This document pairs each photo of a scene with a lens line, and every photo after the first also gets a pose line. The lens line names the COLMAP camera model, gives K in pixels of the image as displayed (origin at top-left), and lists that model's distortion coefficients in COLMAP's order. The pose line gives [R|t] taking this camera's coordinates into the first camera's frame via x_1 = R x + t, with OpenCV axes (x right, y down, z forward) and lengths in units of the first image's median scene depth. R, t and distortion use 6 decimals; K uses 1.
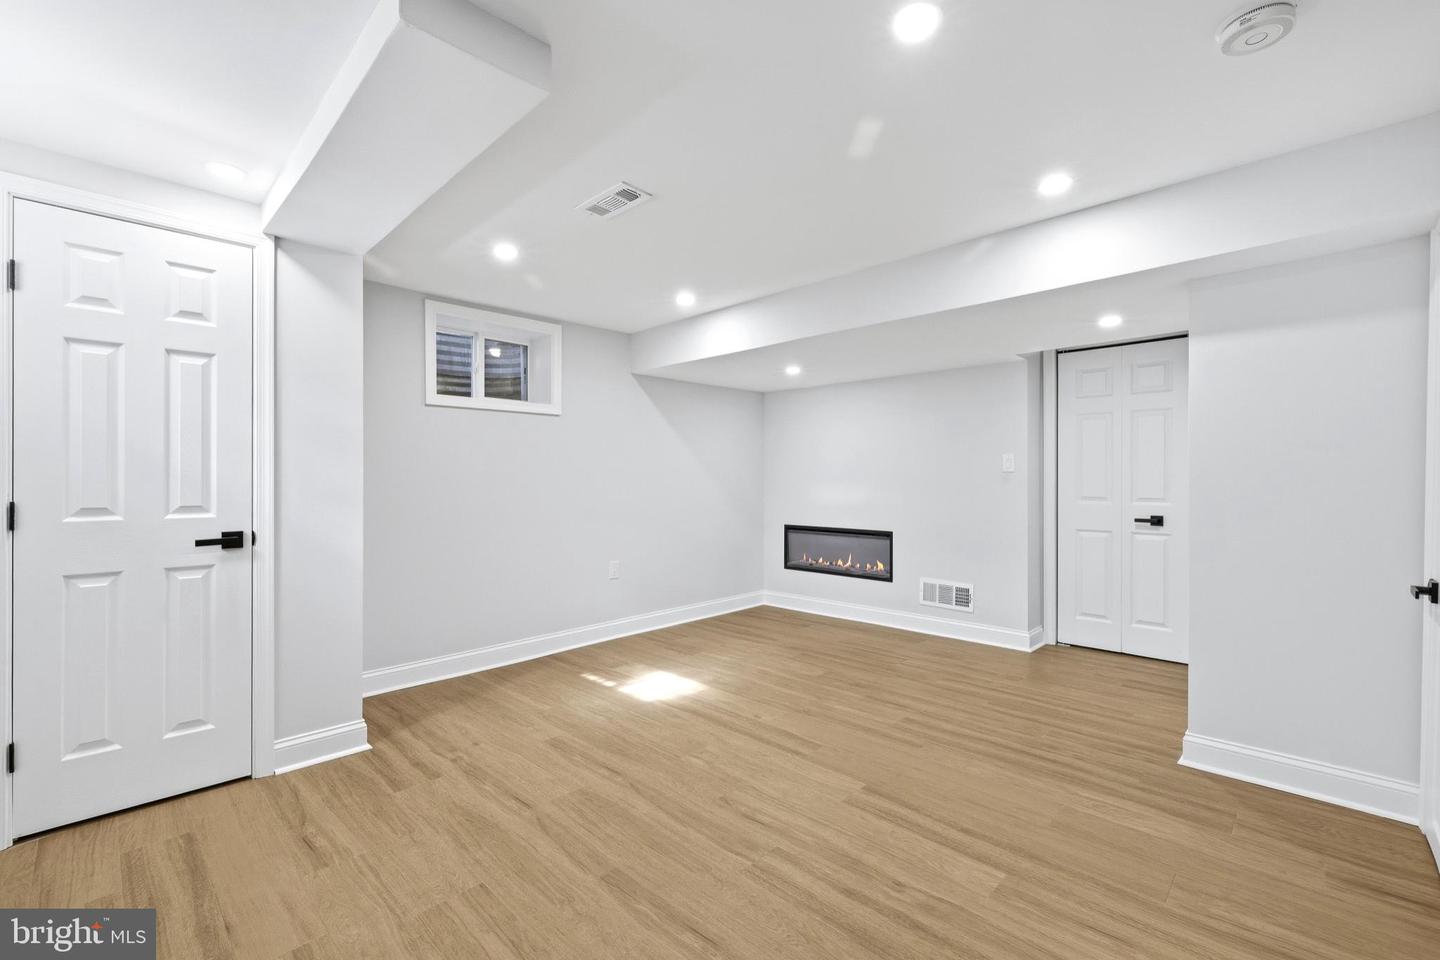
lens RADIAL K [[611.3, 0, 715.8], [0, 611.3, 478.7], [0, 0, 1]] dist [0.003741, 0.000558]
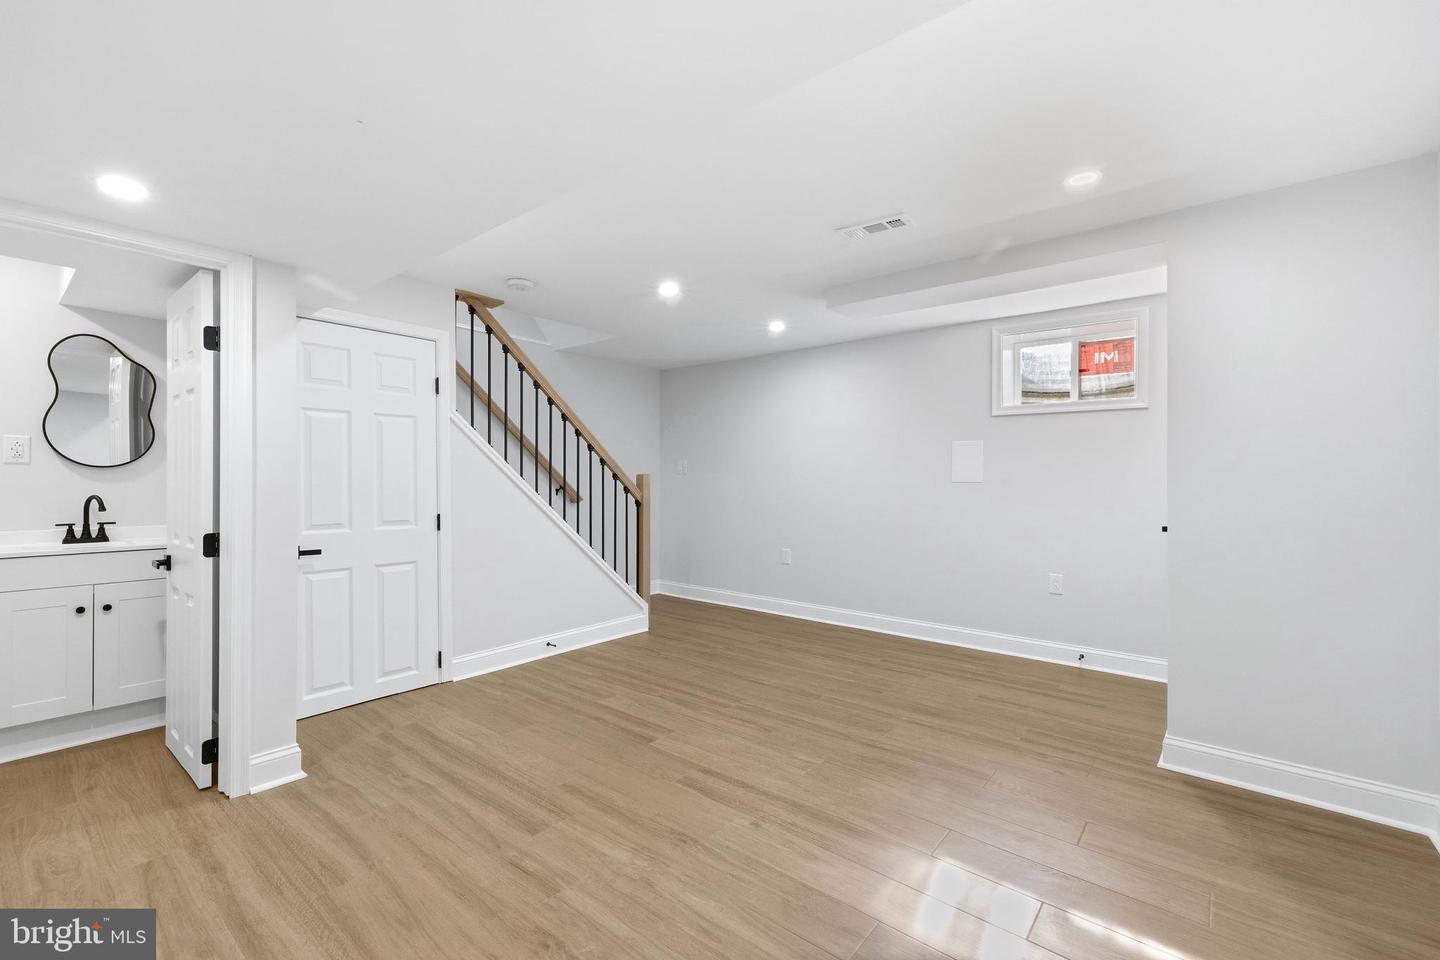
lens RADIAL K [[611.3, 0, 715.8], [0, 611.3, 478.7], [0, 0, 1]] dist [0.003741, 0.000558]
pose [[-0.996729, -0.001917, -0.080796, 0.171126], [-0.001462, 0.999983, -0.005692, 0.006384], [0.080806, -0.005555, -0.996714, 1.717394]]
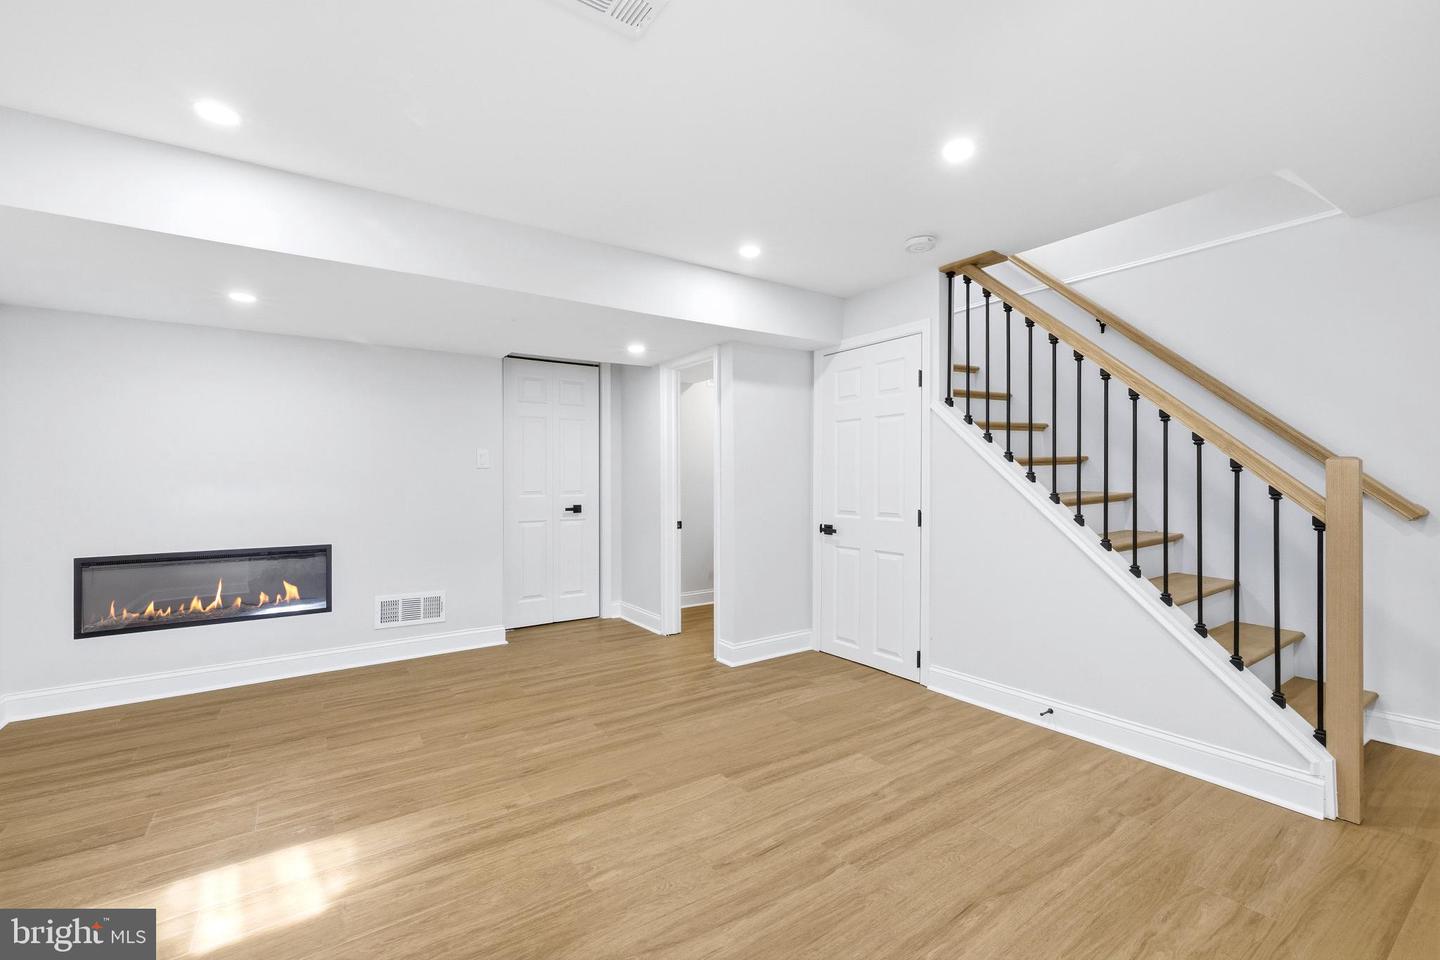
lens RADIAL K [[611.3, 0, 715.8], [0, 611.3, 478.7], [0, 0, 1]] dist [0.003741, 0.000558]
pose [[0.198385, -0.002088, 0.980122, -0.593091], [0.001371, 0.999997, 0.001853, 0.008288], [-0.980123, 0.000976, 0.198387, 0.640880]]
